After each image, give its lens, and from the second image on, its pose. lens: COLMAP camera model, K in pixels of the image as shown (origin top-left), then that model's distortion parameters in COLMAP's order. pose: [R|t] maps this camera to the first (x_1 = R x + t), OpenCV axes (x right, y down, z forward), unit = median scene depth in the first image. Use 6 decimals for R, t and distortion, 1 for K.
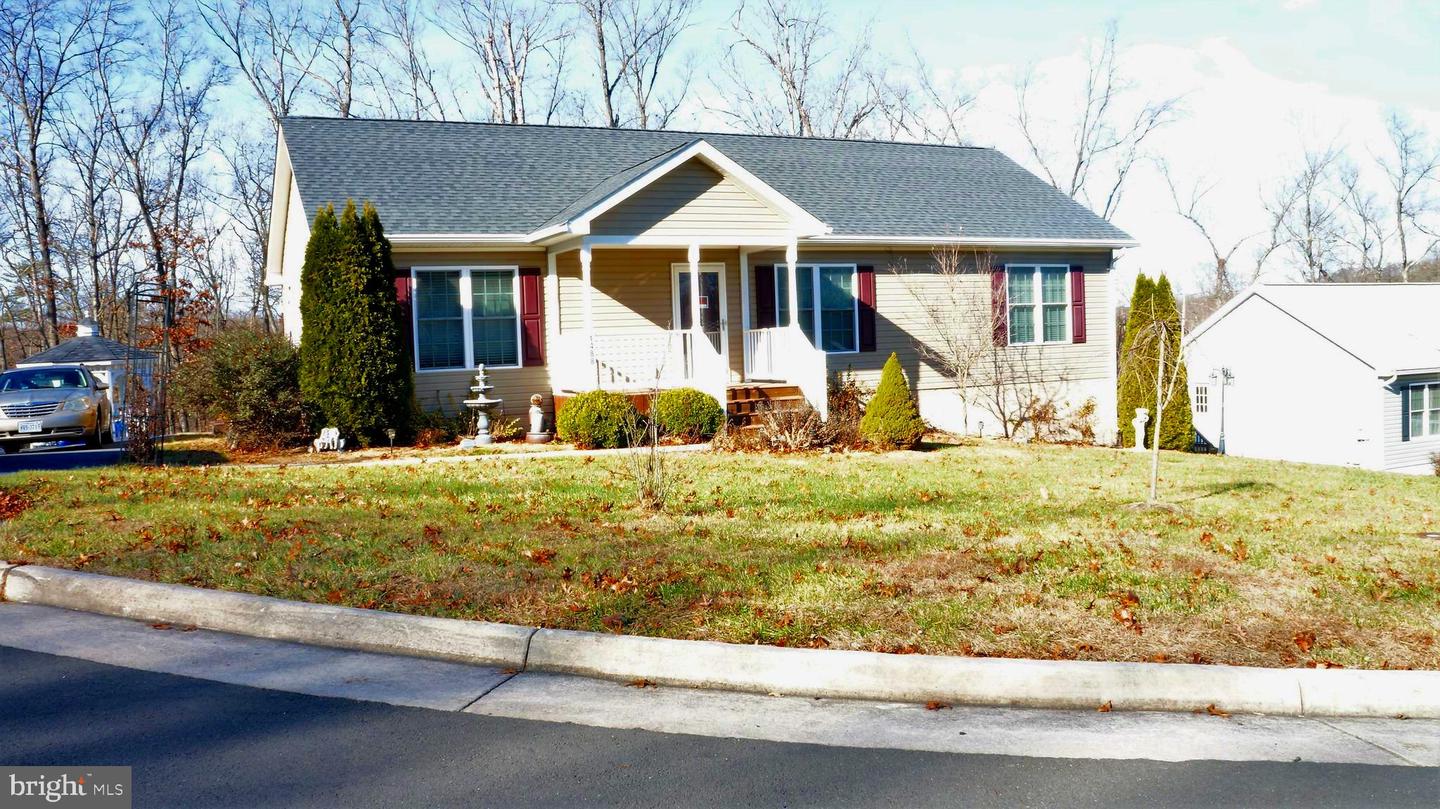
lens RADIAL K [[1113.9, 0, 720.0], [0, 1113.9, 404.5], [0, 0, 1]] dist [-0.157772, 0.083749]
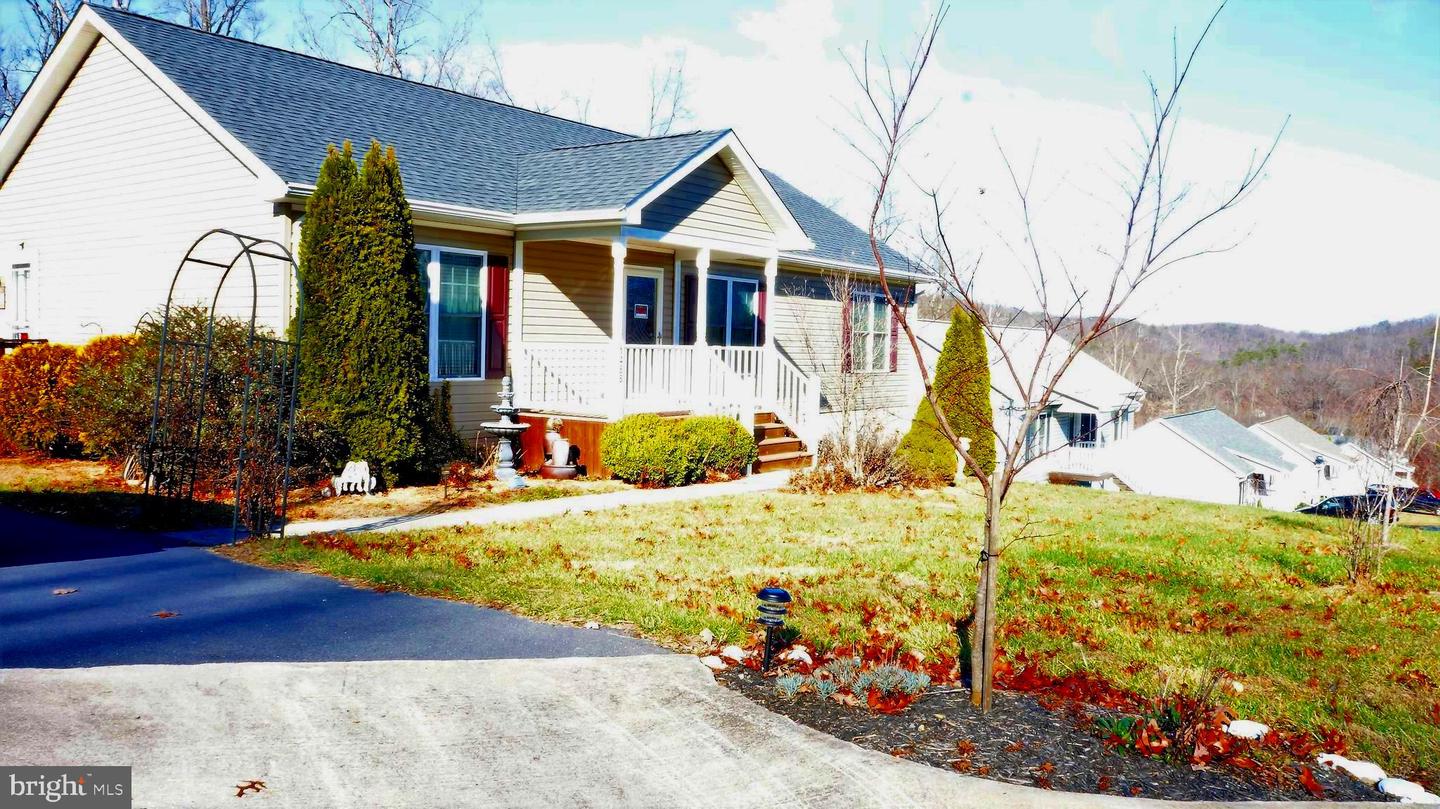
lens RADIAL K [[1113.9, 0, 720.0], [0, 1113.9, 404.5], [0, 0, 1]] dist [-0.157772, 0.083749]
pose [[0.868701, 0.031592, 0.494329, -0.443399], [-0.029630, 0.999491, -0.011806, -0.011983], [-0.494450, -0.004391, 0.869195, 0.238496]]
